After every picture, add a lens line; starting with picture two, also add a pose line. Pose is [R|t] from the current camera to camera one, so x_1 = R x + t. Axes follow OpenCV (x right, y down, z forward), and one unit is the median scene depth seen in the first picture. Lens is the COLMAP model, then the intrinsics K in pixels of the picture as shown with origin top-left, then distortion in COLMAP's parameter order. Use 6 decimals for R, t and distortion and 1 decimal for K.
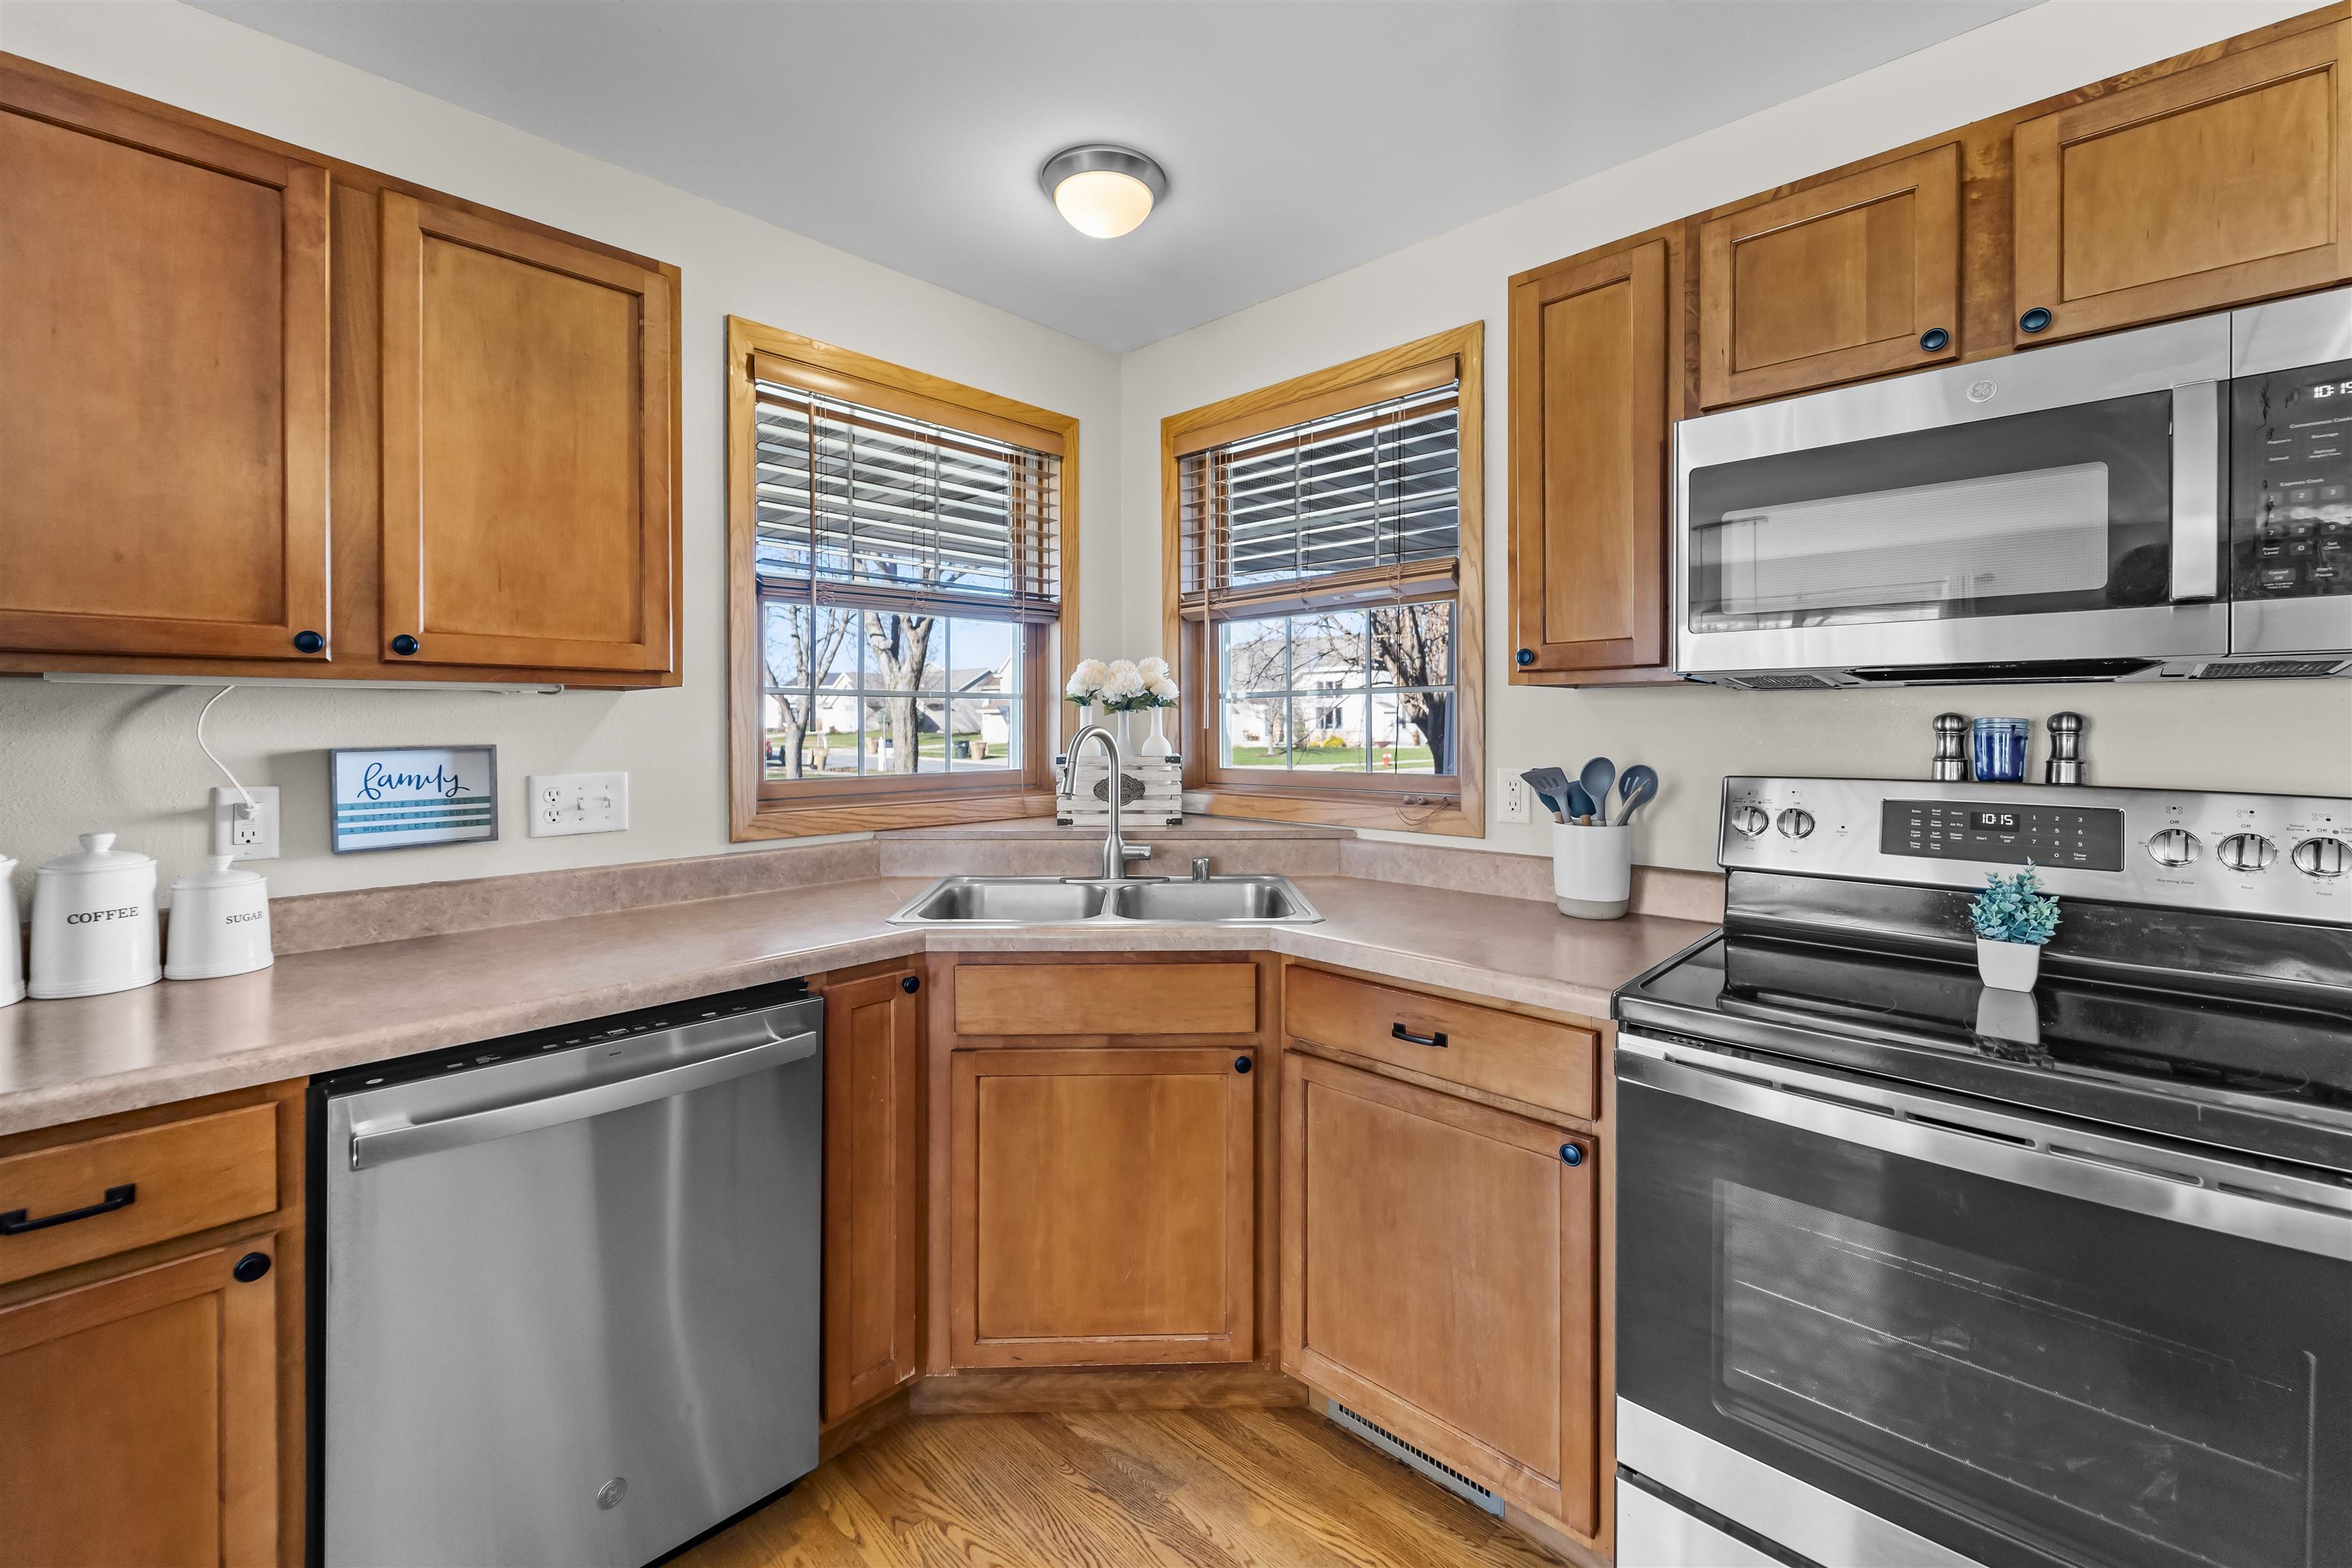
lens RADIAL K [[949.5, 0, 1166.5], [0, 949.5, 728.8], [0, 0, 1]] dist [0.002701, -0.001134]
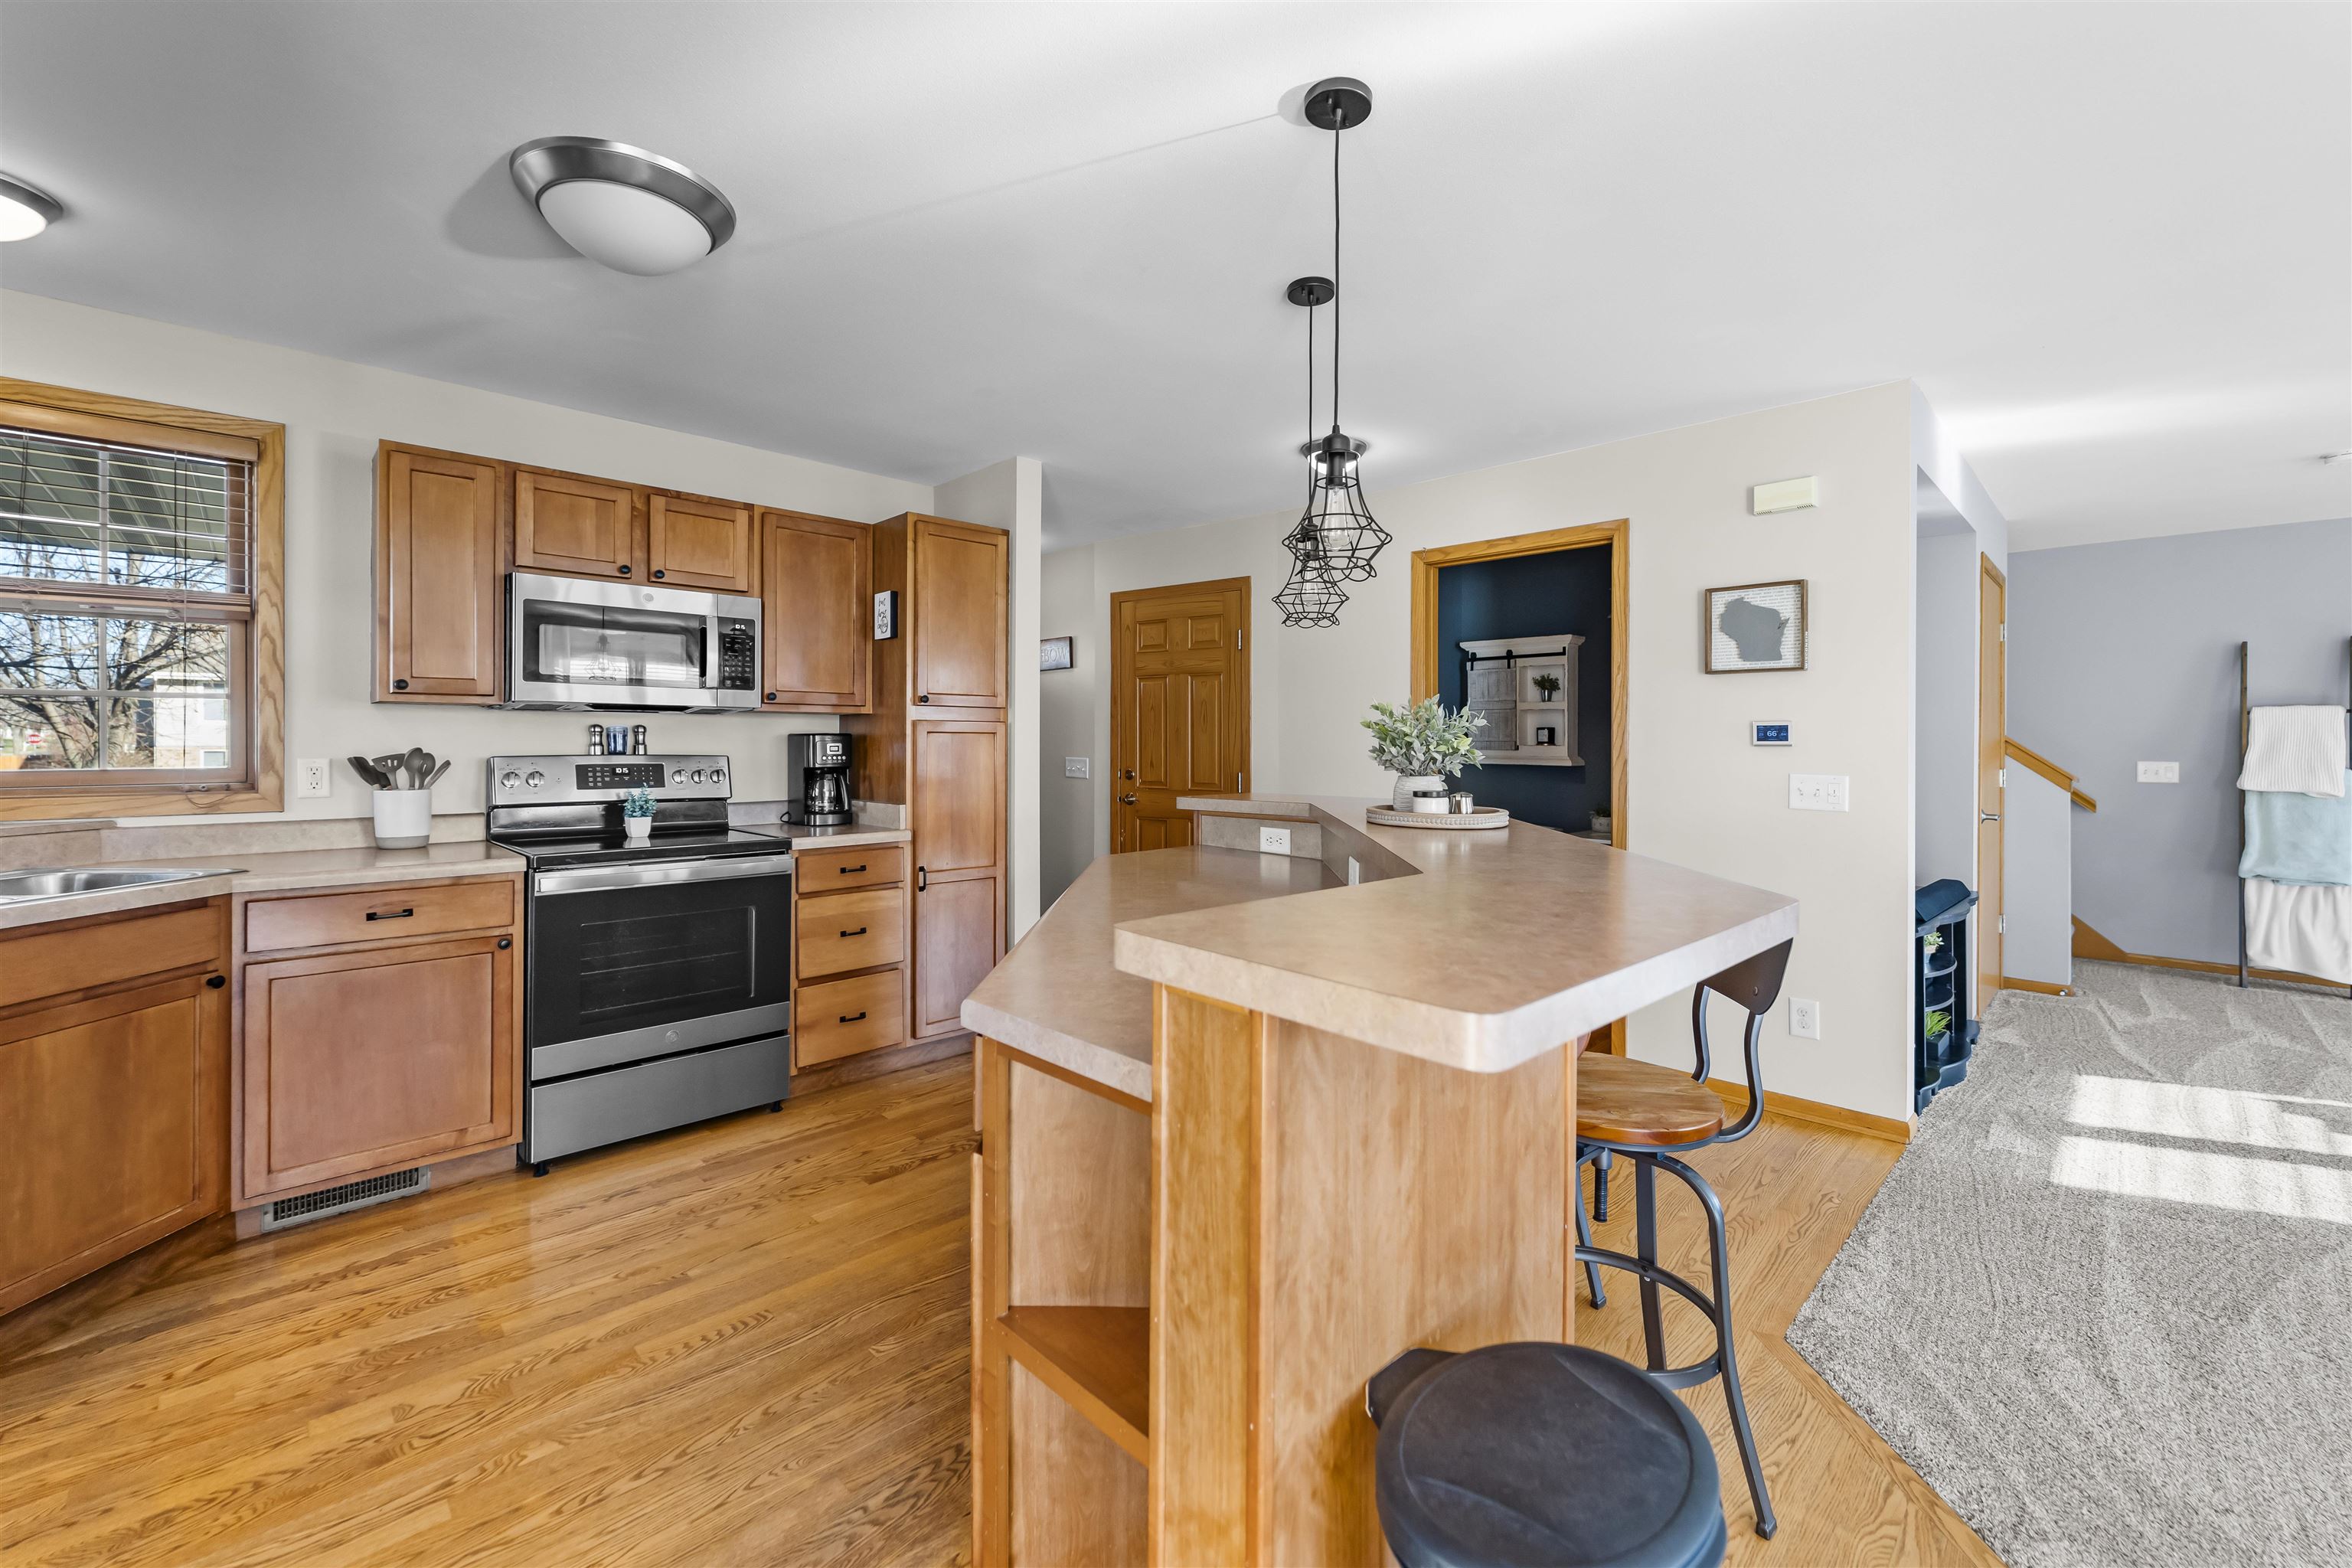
lens RADIAL K [[949.5, 0, 1189.9], [0, 949.5, 743.2], [0, 0, 1]] dist [0.002701, -0.001134]
pose [[0.018353, -0.000387, 0.999831, -1.196614], [0.000725, 1.000000, 0.000373, 0.024493], [-0.999831, 0.000718, 0.018353, -0.360999]]
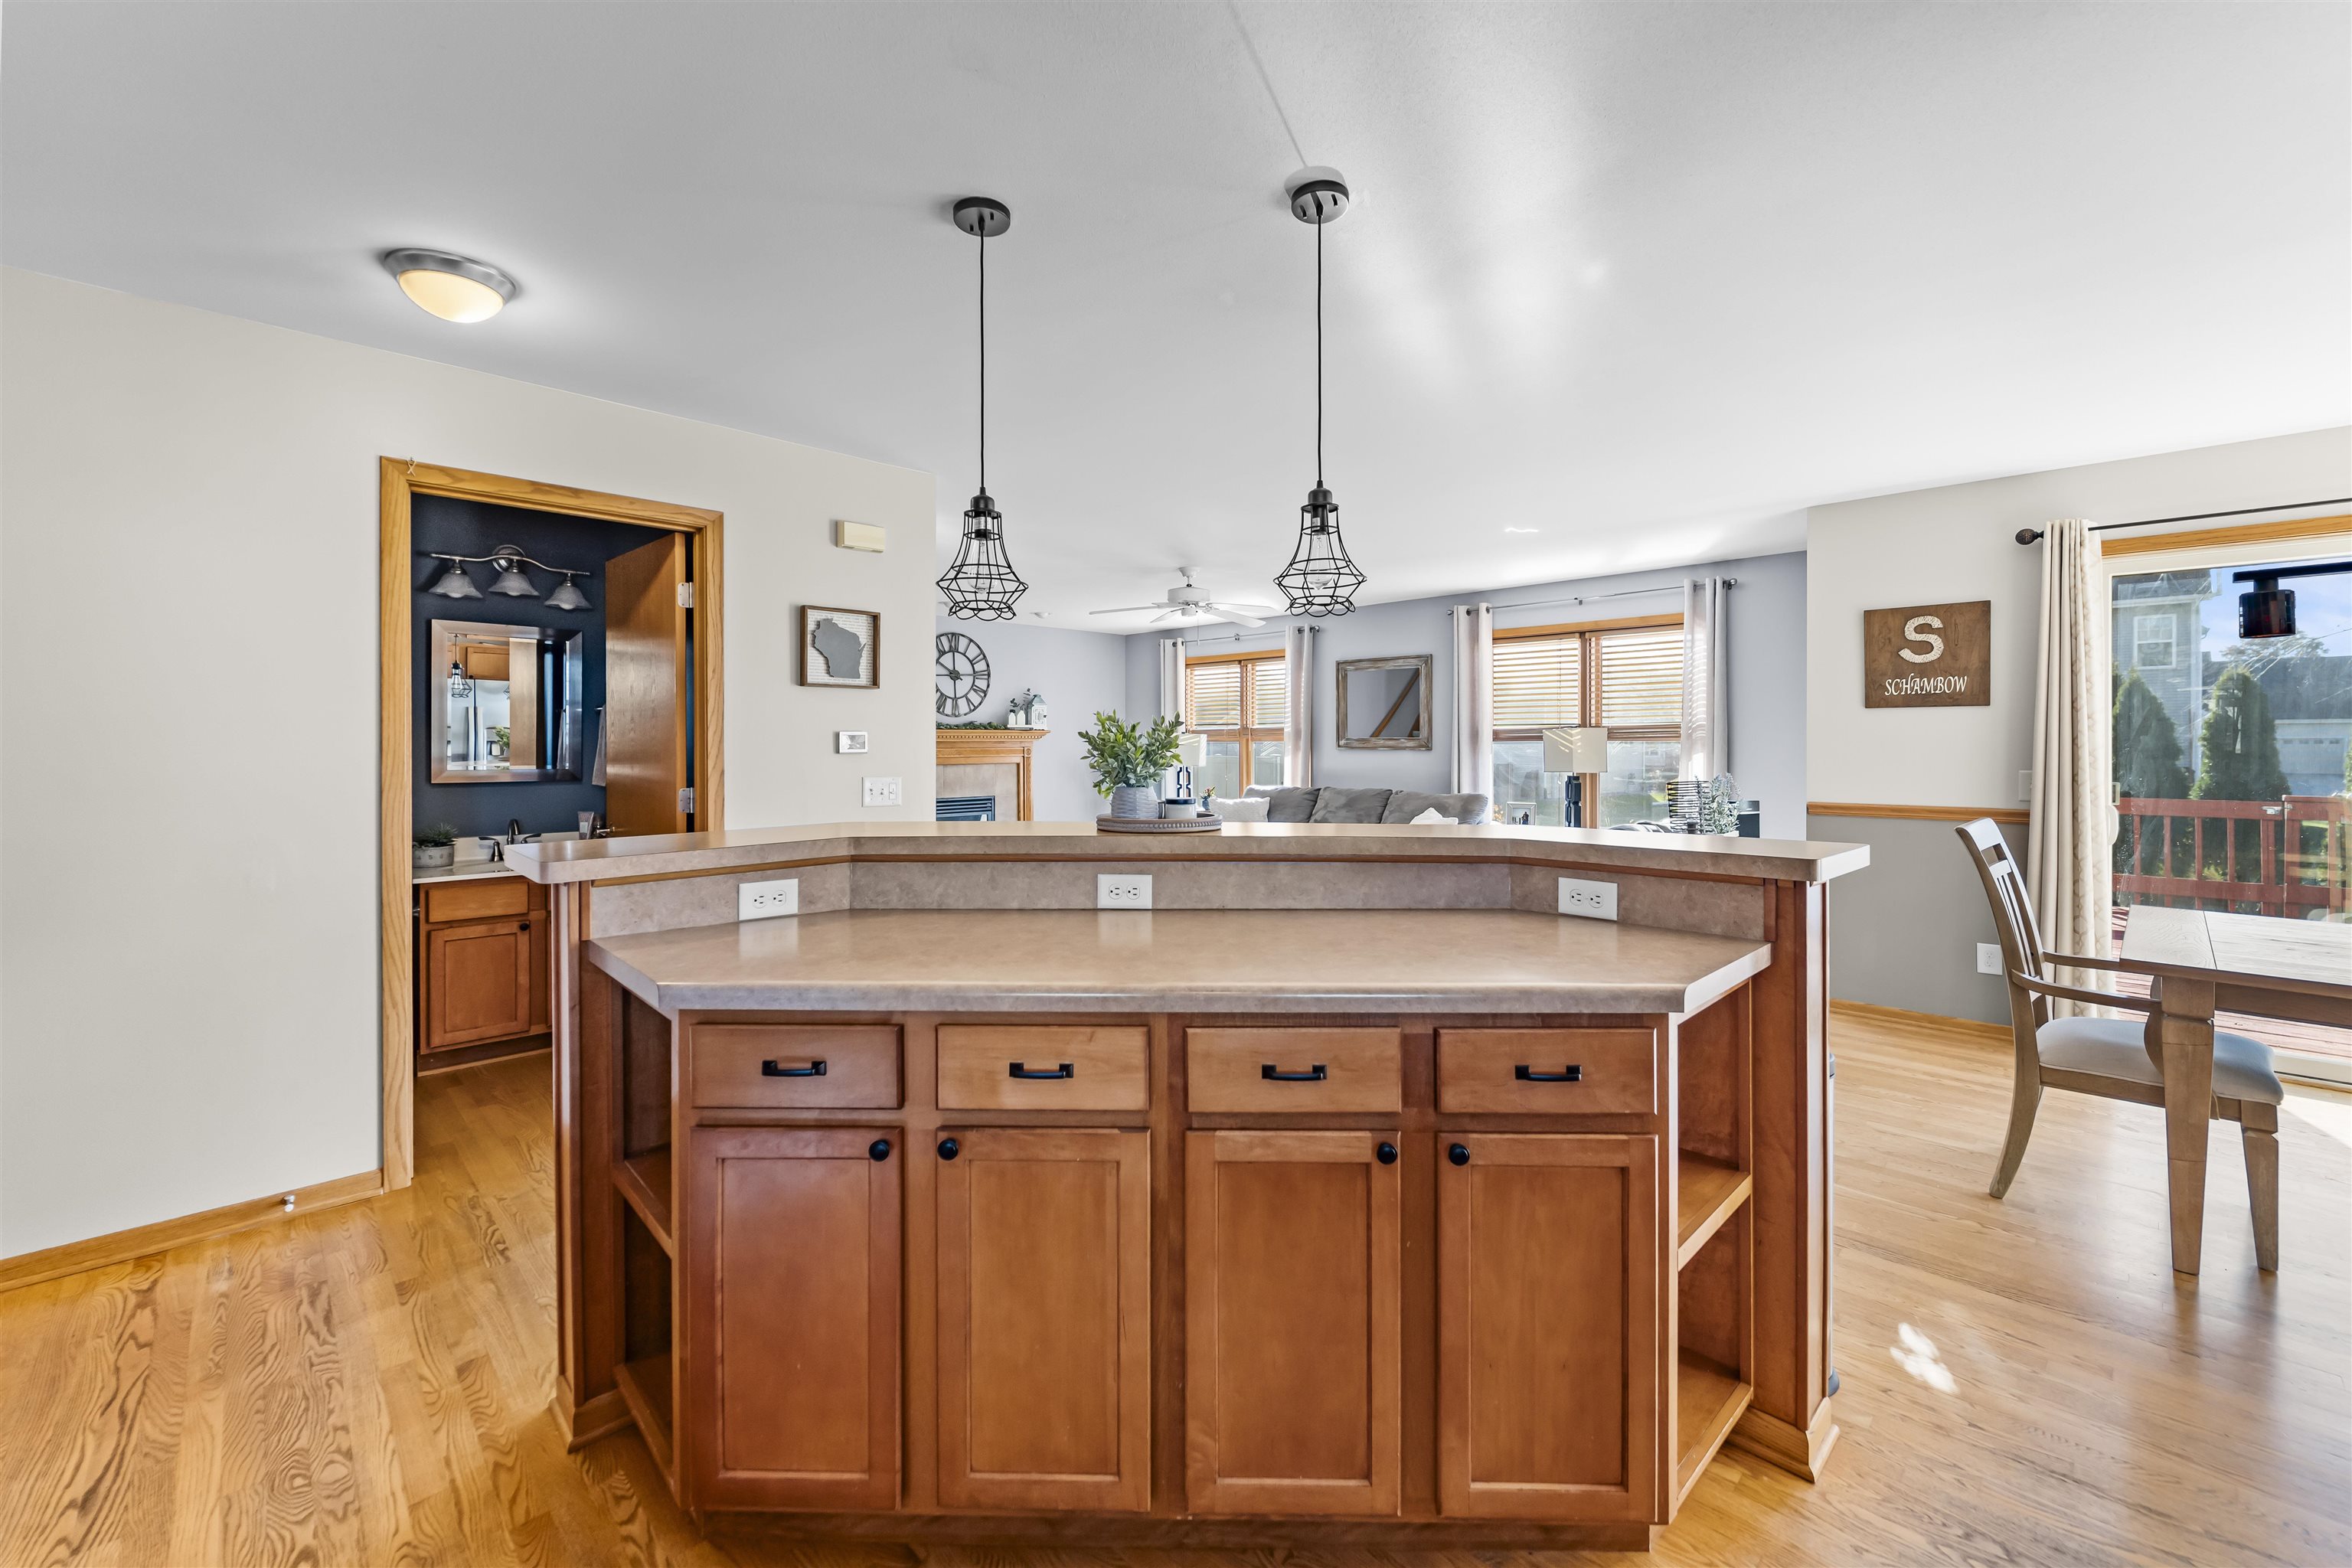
lens RADIAL K [[949.5, 0, 1180.1], [0, 949.5, 748.0], [0, 0, 1]] dist [0.002701, -0.001134]
pose [[-0.999766, 0.004542, 0.021145, -0.055382], [0.004728, 0.999951, 0.008729, 0.004344], [-0.021104, 0.008827, -0.999738, 0.665568]]
